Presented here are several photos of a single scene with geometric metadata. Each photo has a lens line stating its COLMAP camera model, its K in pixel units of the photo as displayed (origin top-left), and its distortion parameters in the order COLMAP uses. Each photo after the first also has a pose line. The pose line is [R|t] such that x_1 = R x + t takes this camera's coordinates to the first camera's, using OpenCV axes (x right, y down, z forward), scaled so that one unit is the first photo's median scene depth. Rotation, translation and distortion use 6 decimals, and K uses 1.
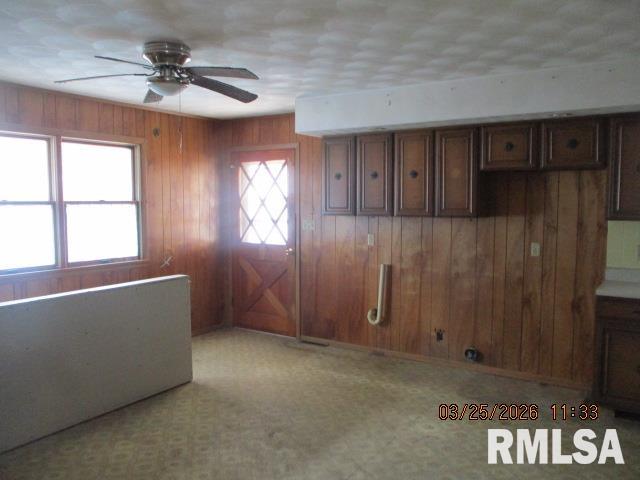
lens RADIAL K [[527.8, 0, 320.7], [0, 527.8, 237.7], [0, 0, 1]] dist [-0.048232, 0.002402]
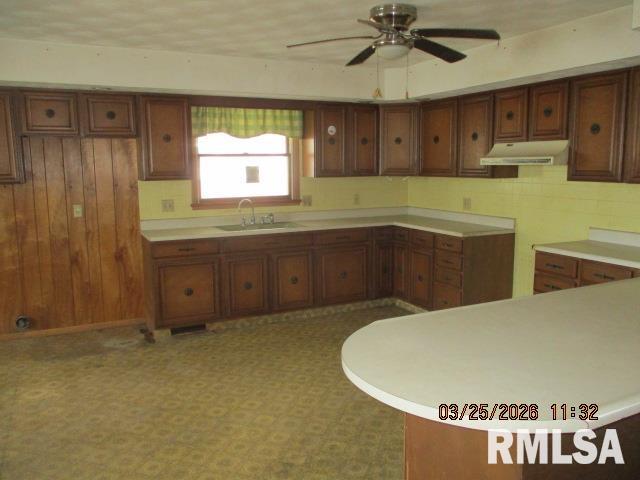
lens RADIAL K [[527.8, 0, 319.9], [0, 527.8, 241.6], [0, 0, 1]] dist [-0.048232, 0.002402]
pose [[0.498514, -0.127375, 0.857473, -0.283585], [0.069073, 0.991838, 0.107178, 0.004450], [-0.864125, 0.005799, 0.503243, 0.023790]]
